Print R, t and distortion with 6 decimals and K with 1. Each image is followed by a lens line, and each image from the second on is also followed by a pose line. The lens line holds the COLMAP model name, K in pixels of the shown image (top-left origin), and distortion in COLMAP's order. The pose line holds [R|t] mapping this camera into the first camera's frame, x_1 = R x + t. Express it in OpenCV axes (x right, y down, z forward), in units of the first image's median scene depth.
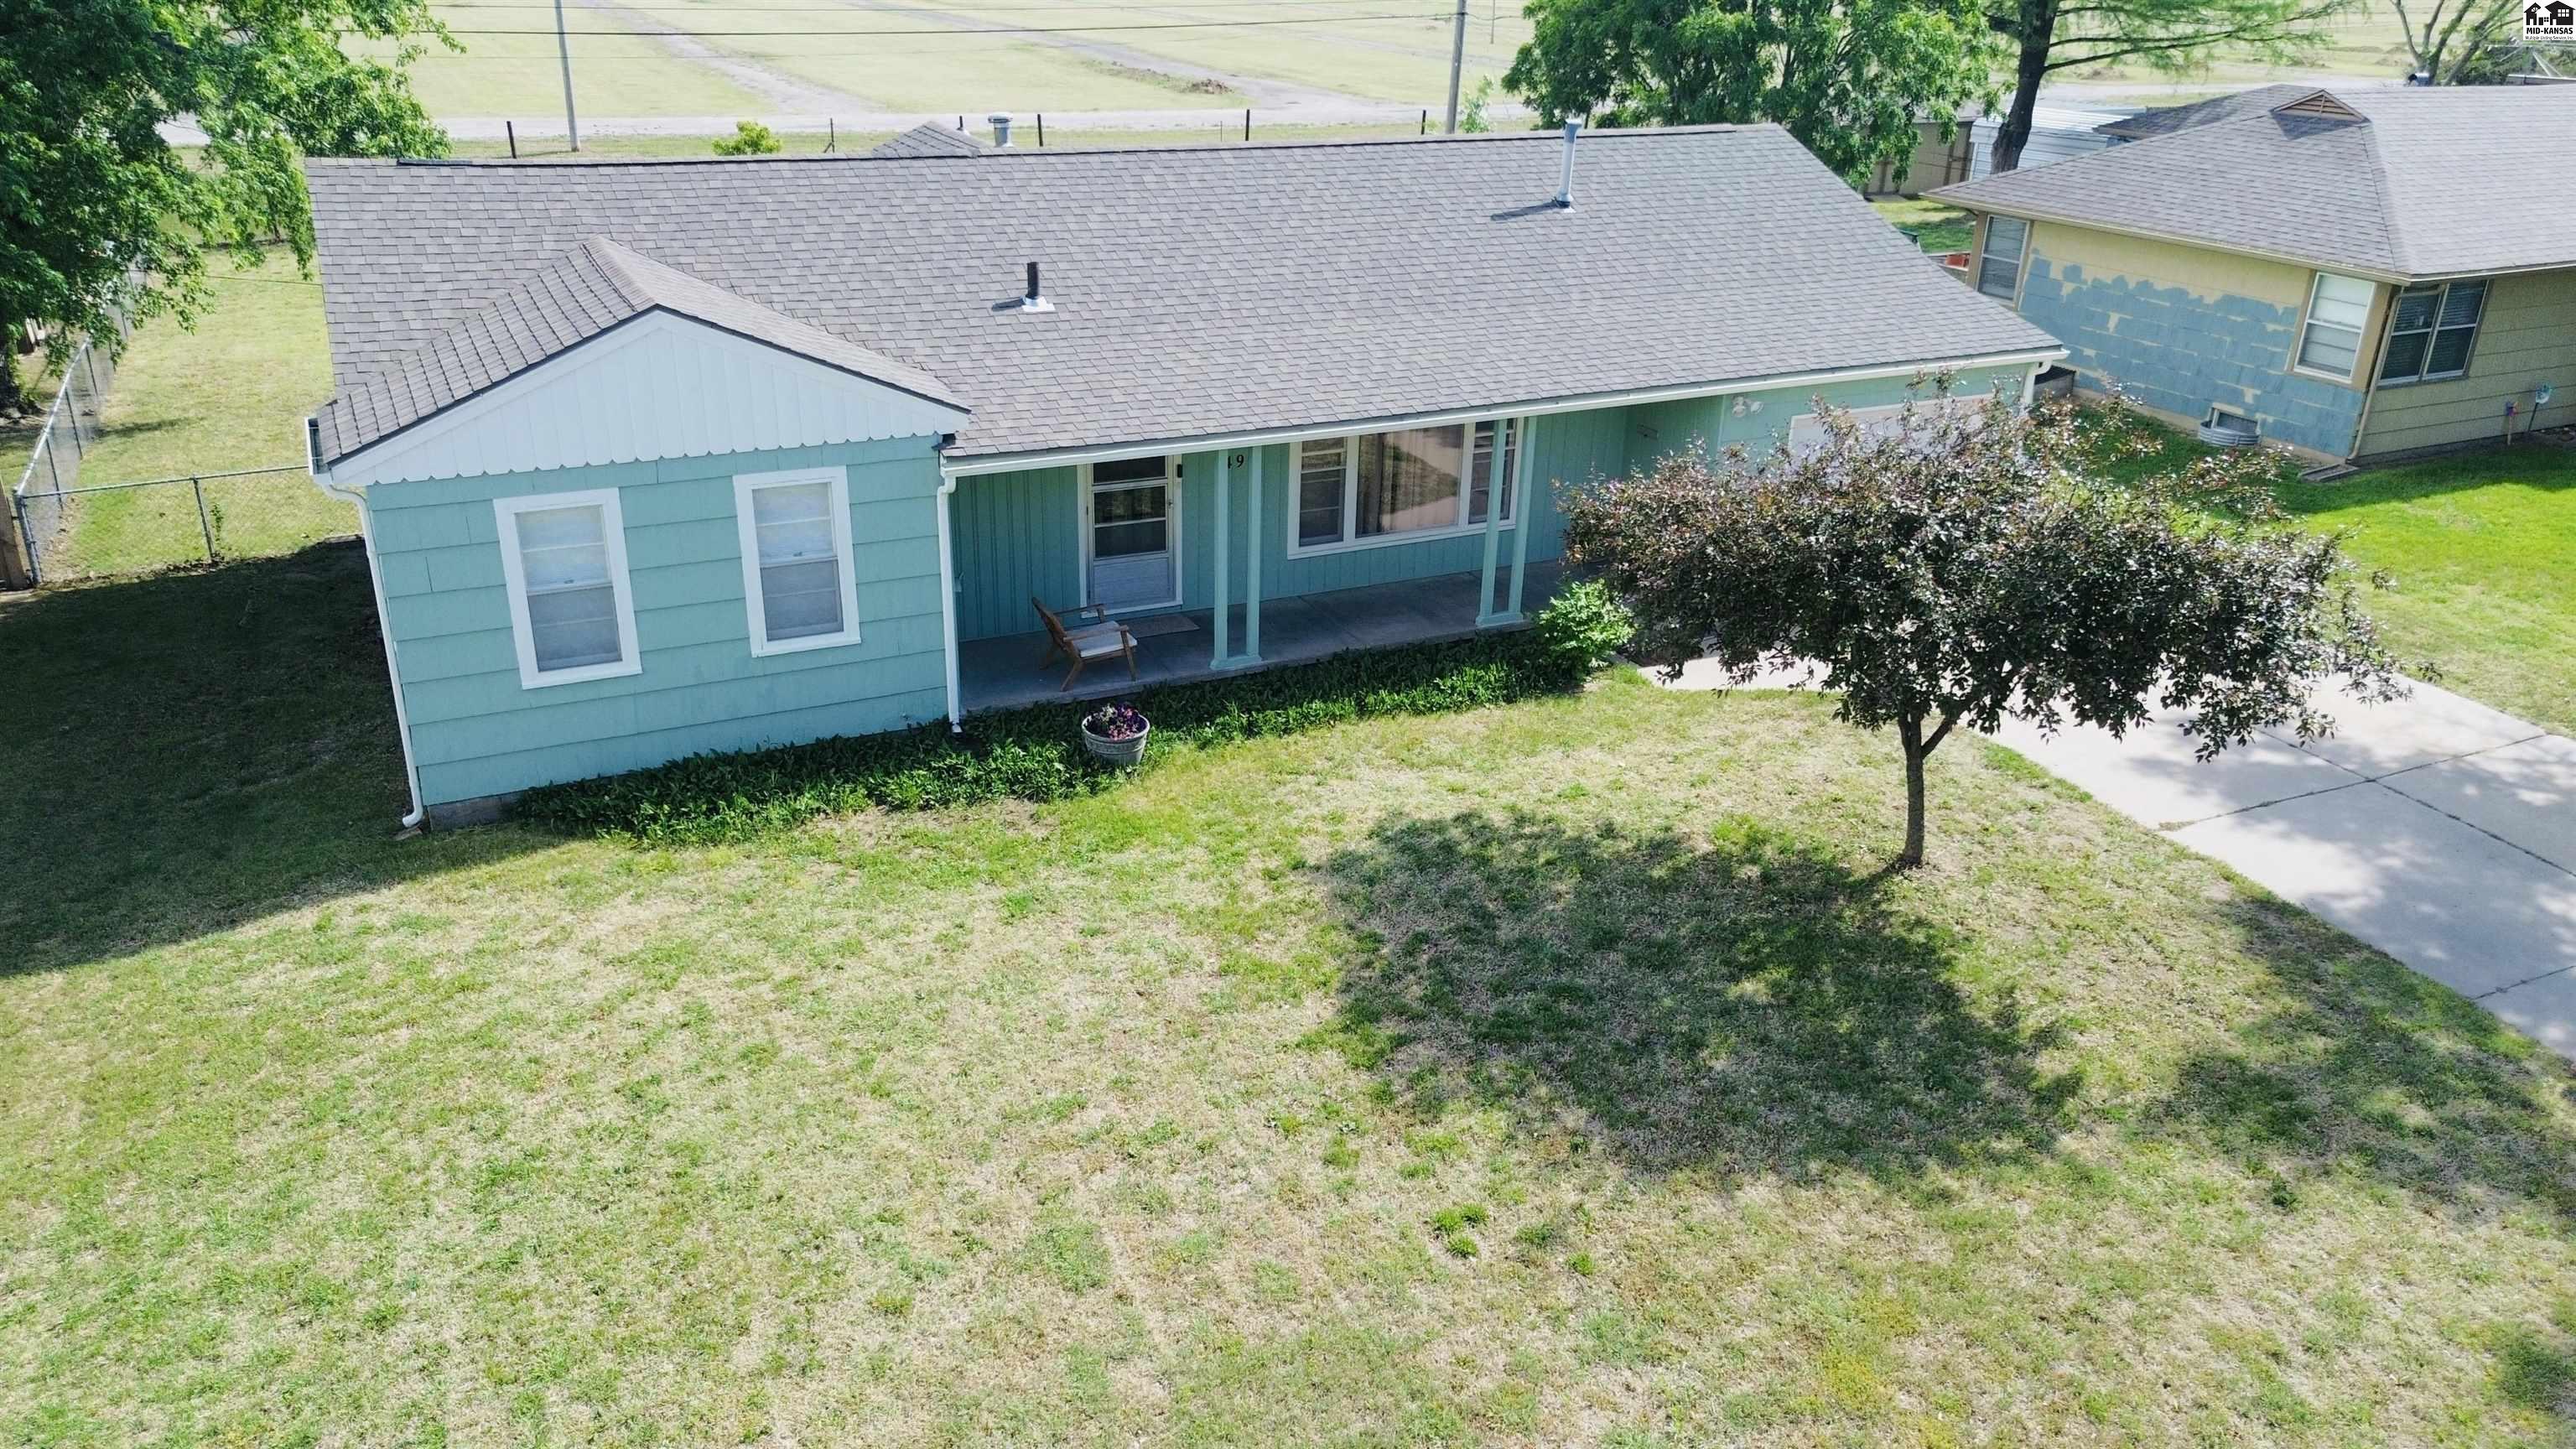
lens RADIAL K [[1839.2, 0, 1271.0], [0, 1839.2, 727.3], [0, 0, 1]] dist [0.038939, -0.033146]
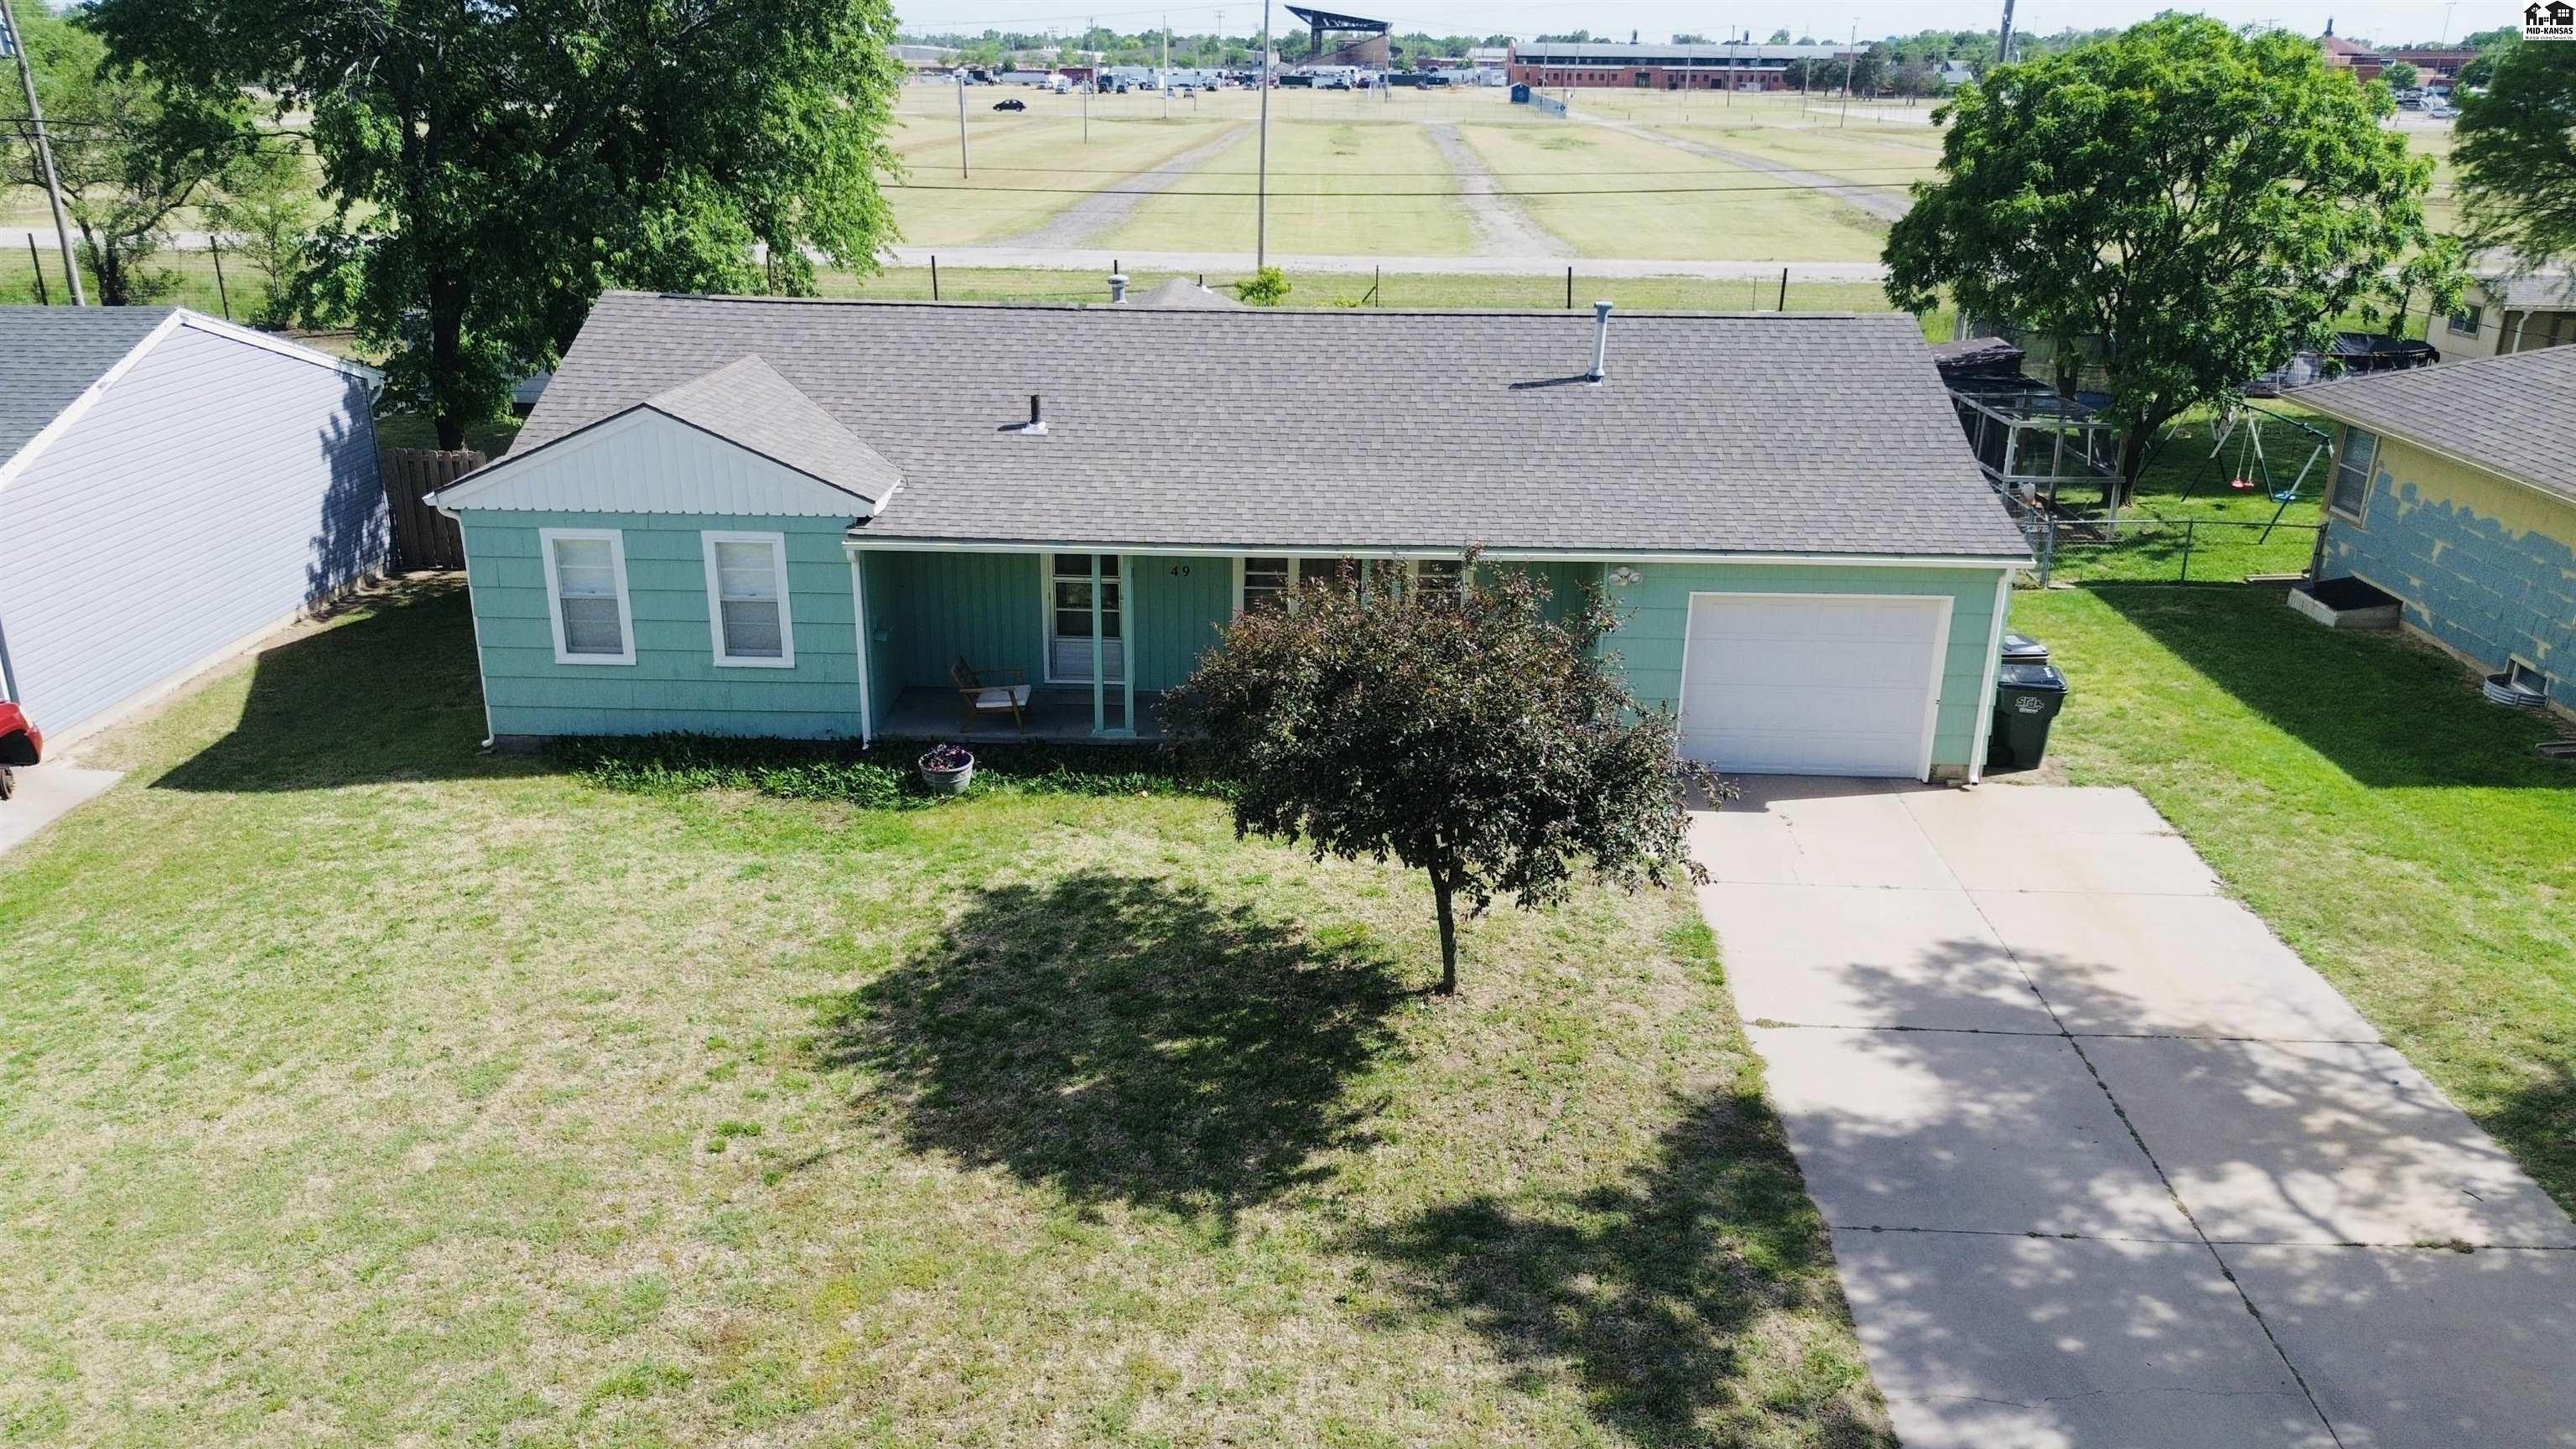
lens RADIAL K [[1839.2, 0, 1269.1], [0, 1839.2, 703.0], [0, 0, 1]] dist [0.038939, -0.033146]
pose [[0.886216, 0.142113, -0.440936, 0.684856], [-0.176644, 0.983540, -0.038035, -0.032197], [0.428273, 0.111596, 0.896732, -0.030101]]
